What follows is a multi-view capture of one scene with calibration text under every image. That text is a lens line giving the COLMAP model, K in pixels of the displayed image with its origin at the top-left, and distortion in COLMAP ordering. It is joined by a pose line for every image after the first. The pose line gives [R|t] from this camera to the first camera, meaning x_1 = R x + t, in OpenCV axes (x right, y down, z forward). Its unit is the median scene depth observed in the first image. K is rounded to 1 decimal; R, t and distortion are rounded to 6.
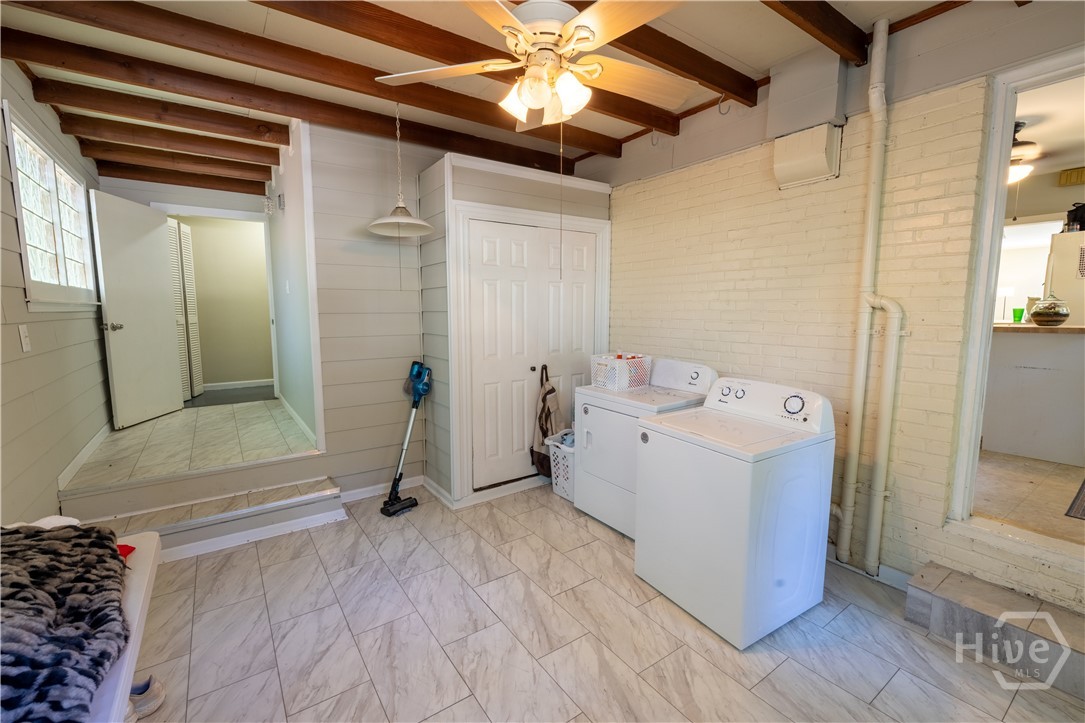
lens RADIAL K [[470.3, 0, 534.1], [0, 470.3, 363.5], [0, 0, 1]] dist [0.001692, 0.000197]
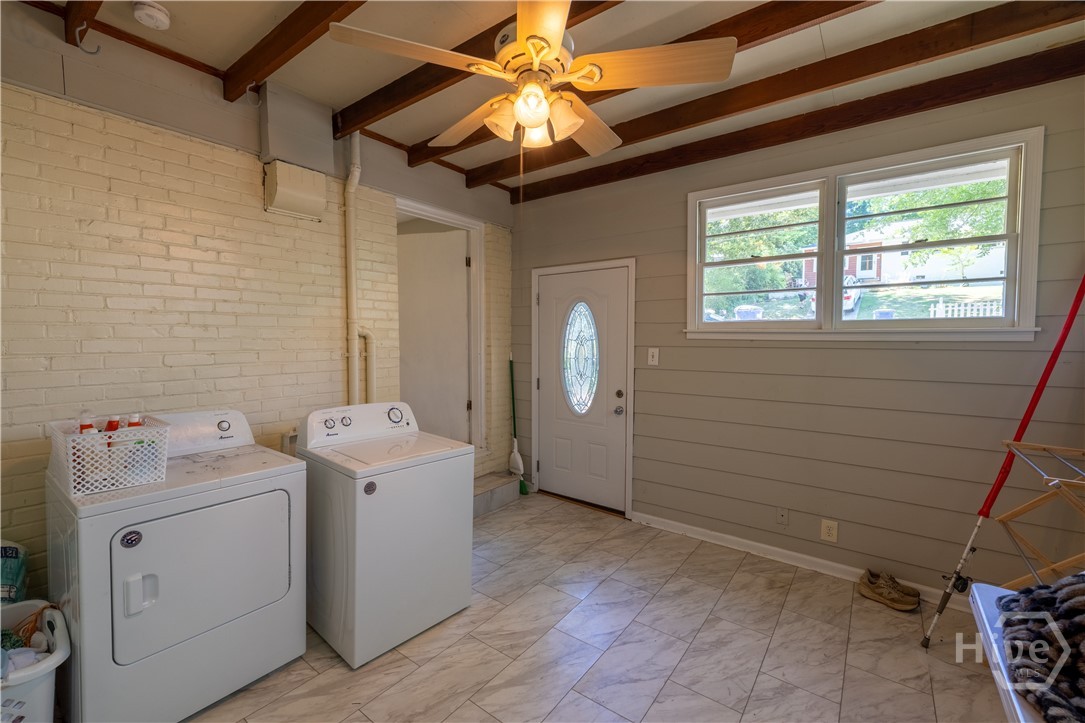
lens RADIAL K [[460.0, 0, 537.7], [0, 460.0, 361.7], [0, 0, 1]] dist [0.002815, -0.000087]
pose [[-0.329597, -0.050197, 0.942786, -0.625361], [0.107862, 0.990045, 0.090421, -0.107852], [-0.937940, 0.131493, -0.320901, 0.945850]]
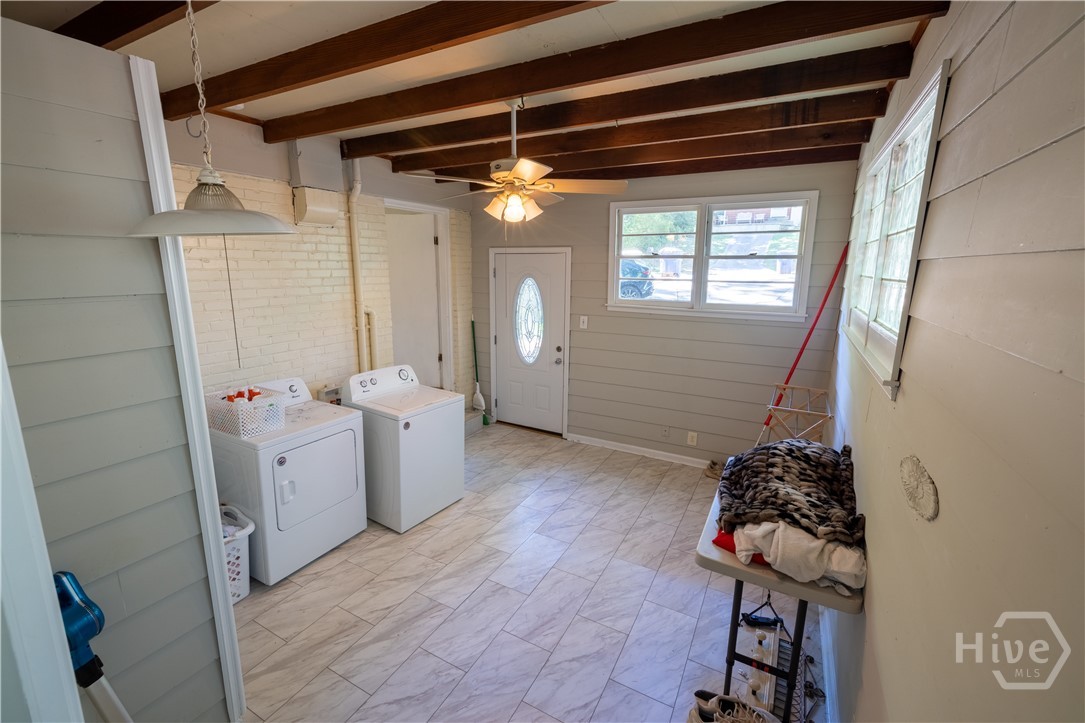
lens RADIAL K [[470.3, 0, 547.0], [0, 470.3, 358.5], [0, 0, 1]] dist [0.001692, 0.000197]
pose [[-0.477927, -0.179090, 0.859949, -1.059334], [0.090465, 0.963754, 0.250985, -0.322423], [-0.873728, 0.197748, -0.444403, 1.197619]]
